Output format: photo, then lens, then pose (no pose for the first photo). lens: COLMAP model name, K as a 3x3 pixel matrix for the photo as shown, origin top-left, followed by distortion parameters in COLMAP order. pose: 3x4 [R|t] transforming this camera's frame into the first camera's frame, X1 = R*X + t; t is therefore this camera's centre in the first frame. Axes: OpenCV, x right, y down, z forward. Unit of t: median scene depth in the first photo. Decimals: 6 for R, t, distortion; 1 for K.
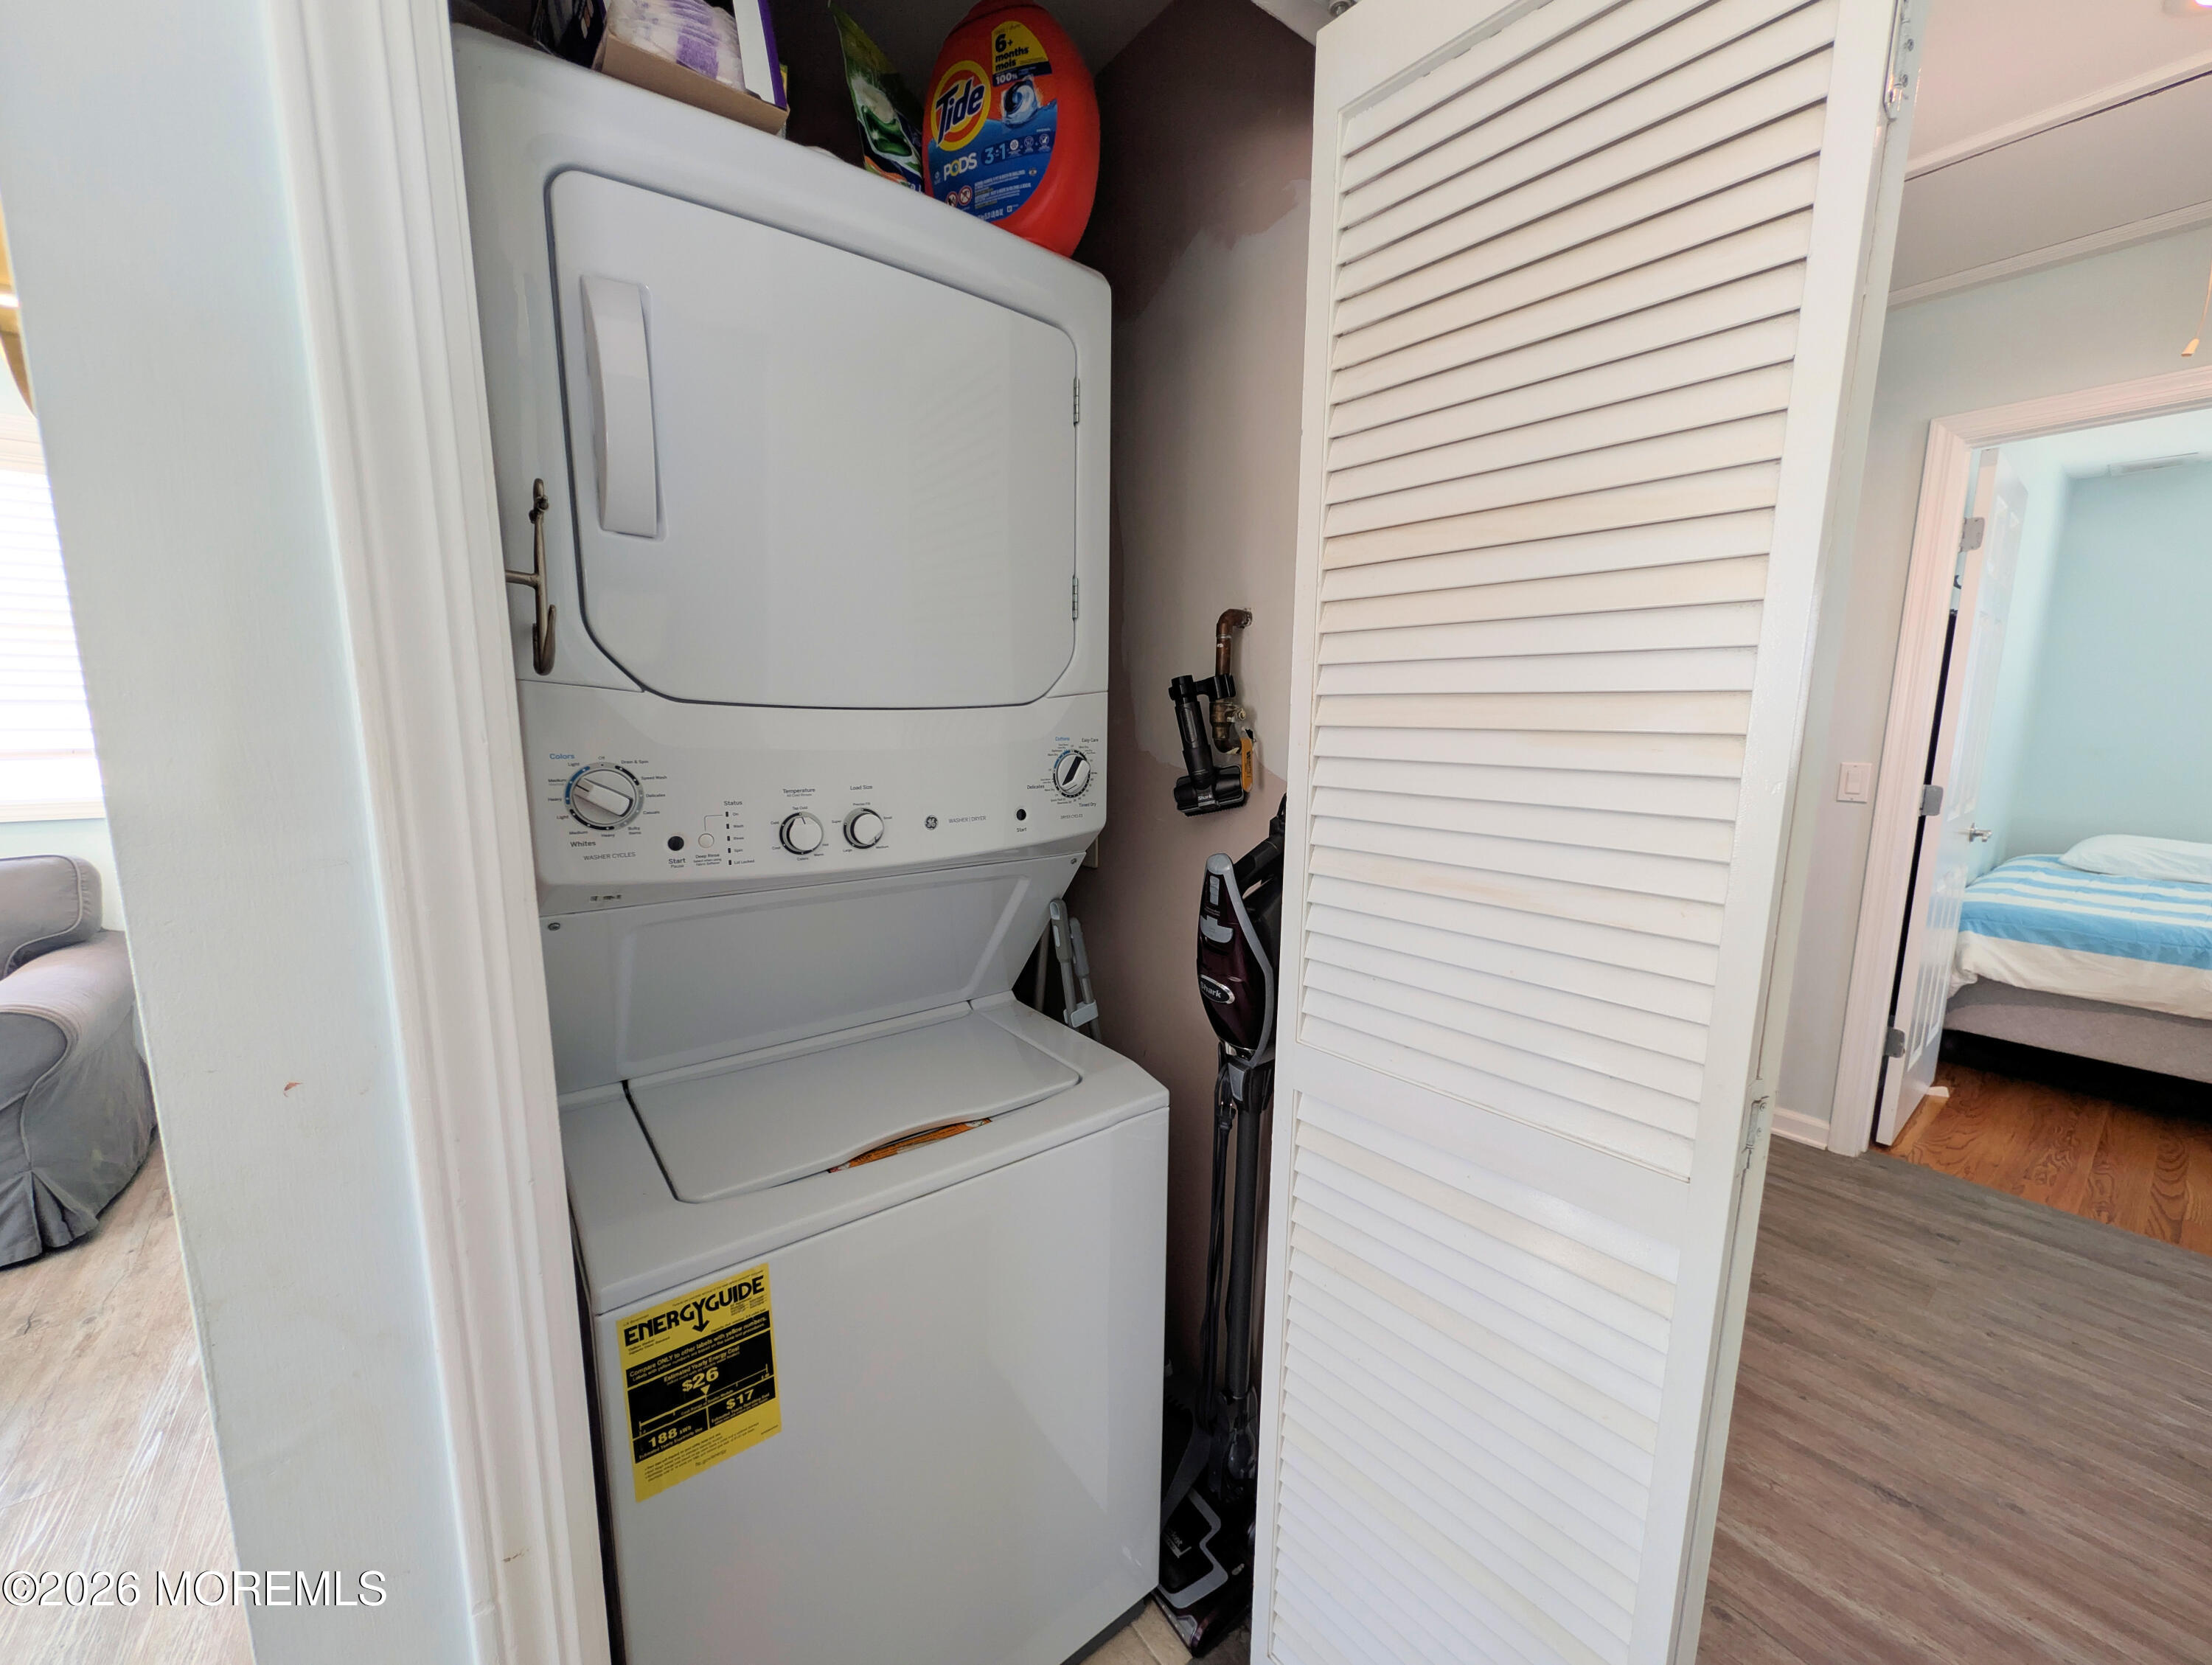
lens RADIAL K [[851.4, 0, 1104.4], [0, 851.4, 840.5], [0, 0, 1]] dist [-0.001001, 0.000264]
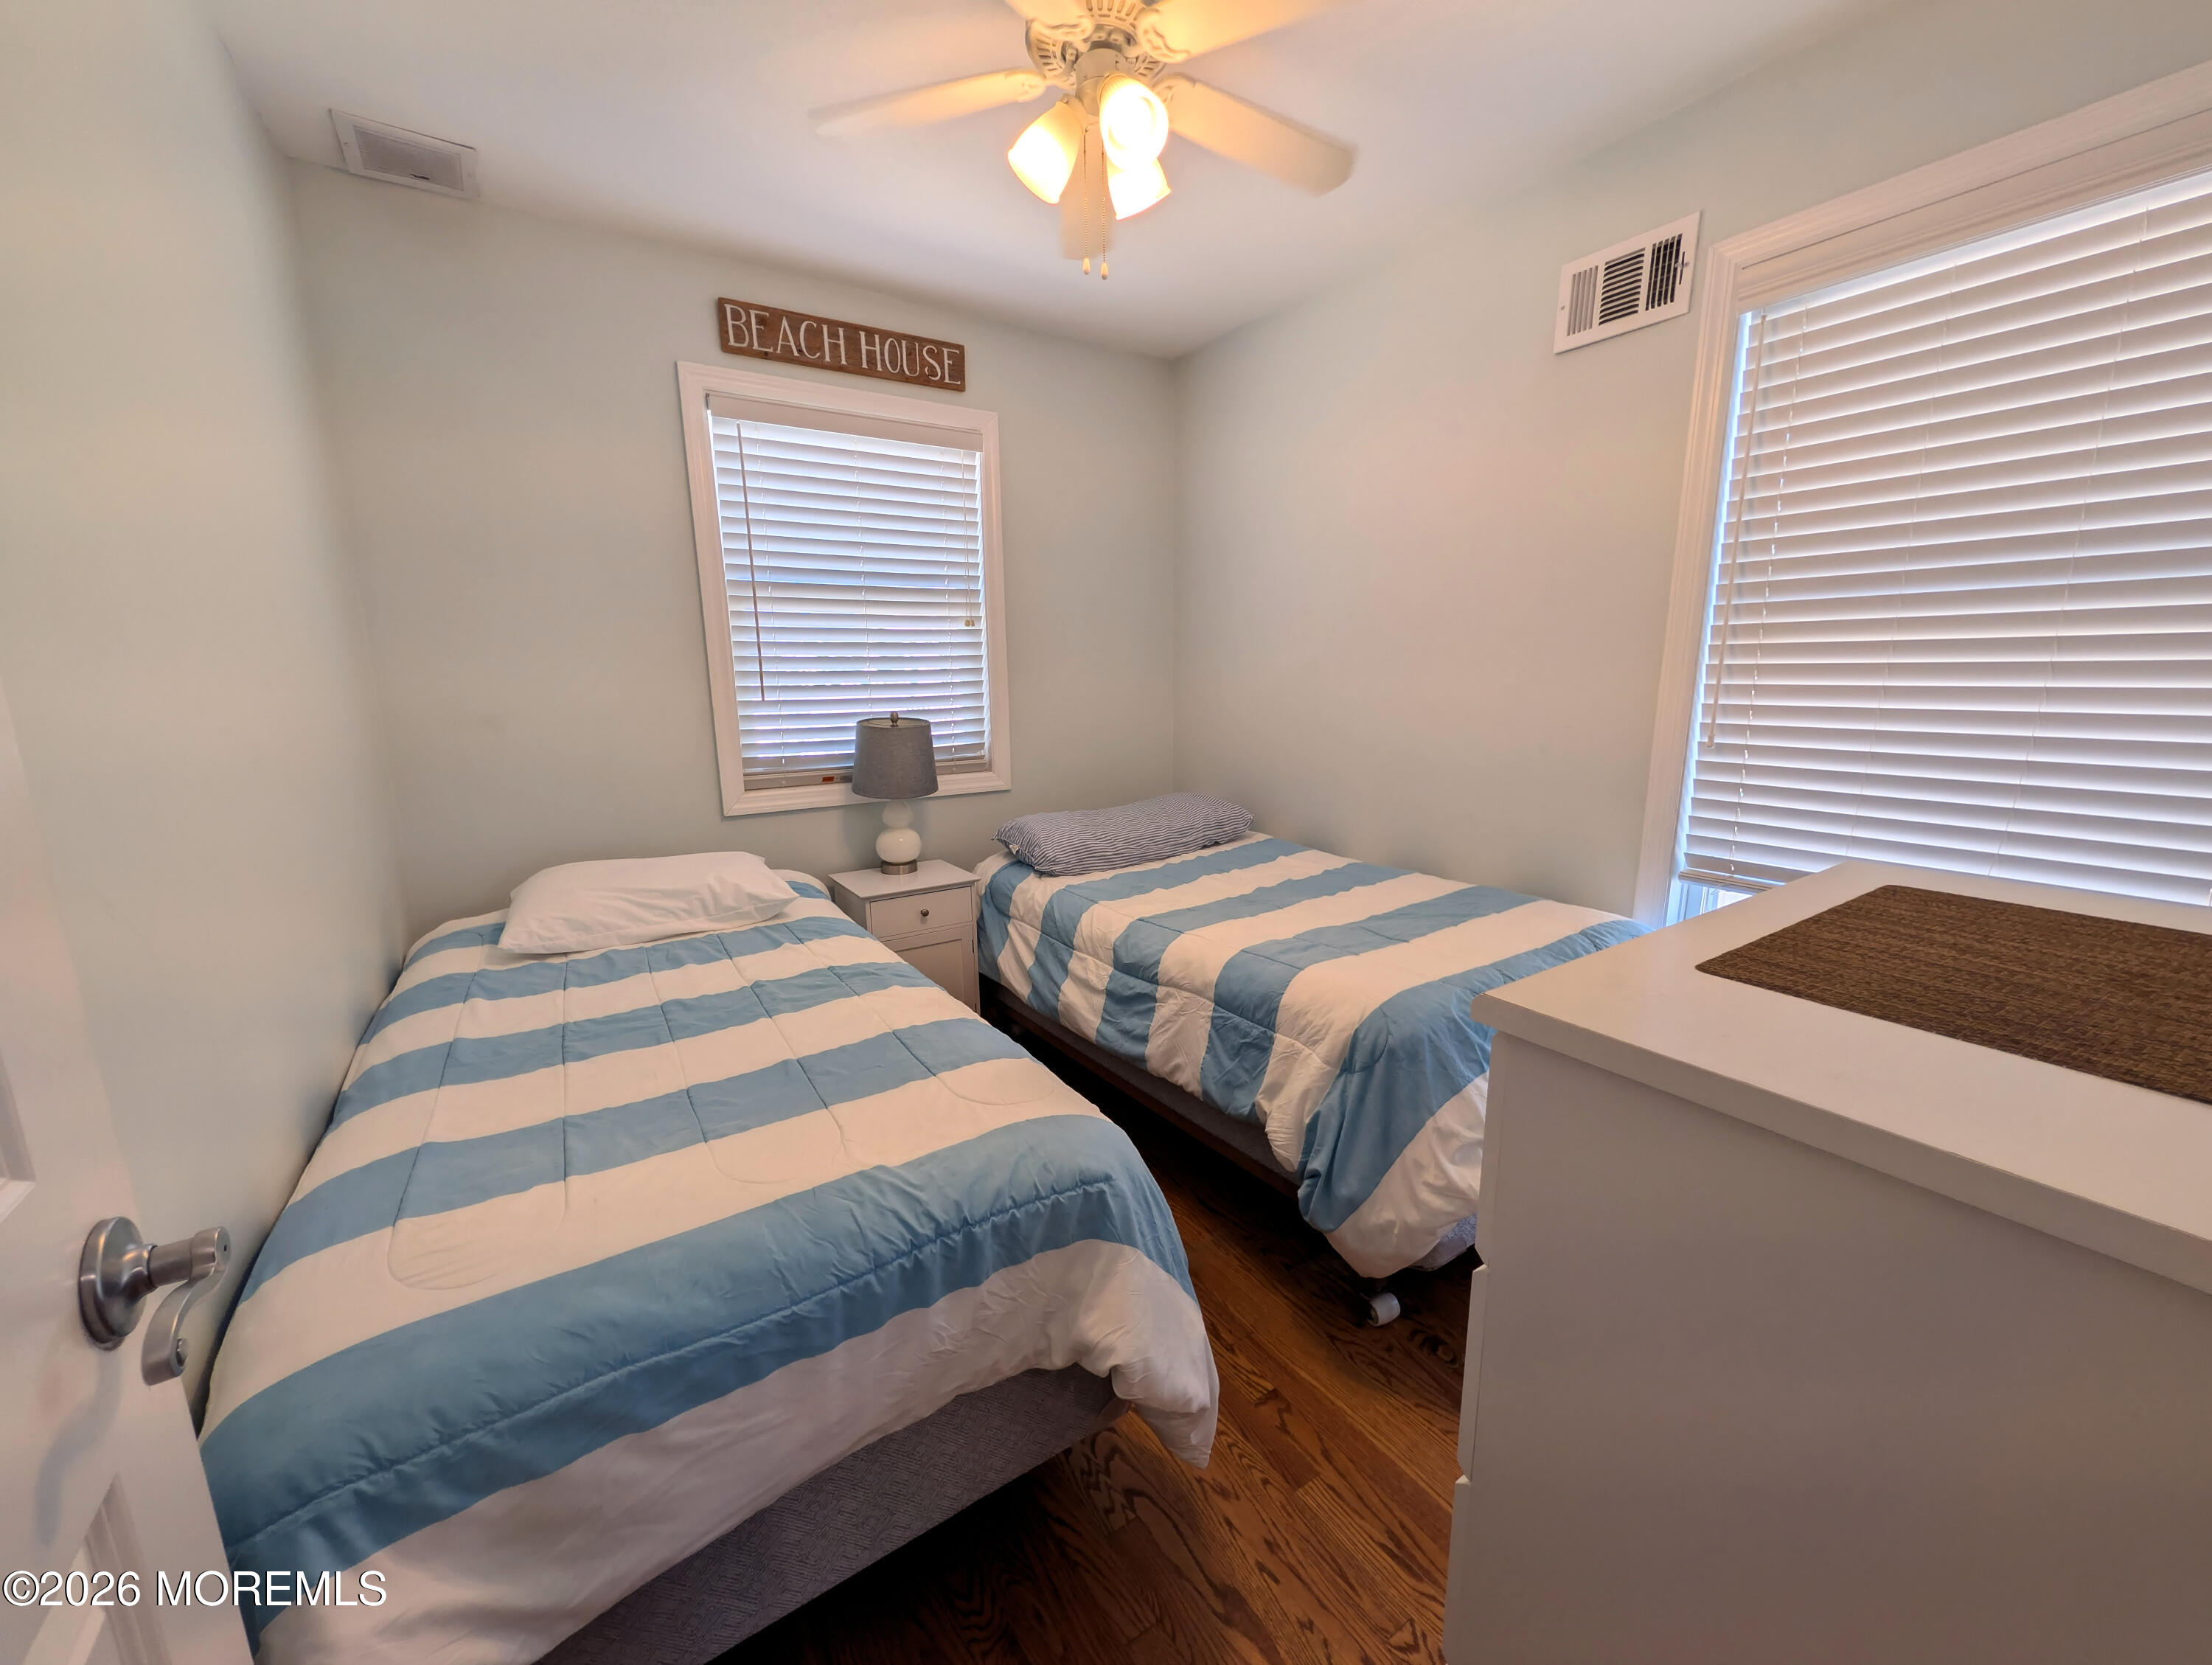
lens RADIAL K [[851.4, 0, 1104.4], [0, 851.4, 840.5], [0, 0, 1]] dist [-0.001001, 0.000264]
pose [[0.068907, -0.211541, 0.974937, 0.898245], [0.162706, 0.966558, 0.198223, -0.098680], [-0.984265, 0.144969, 0.101022, 0.787271]]
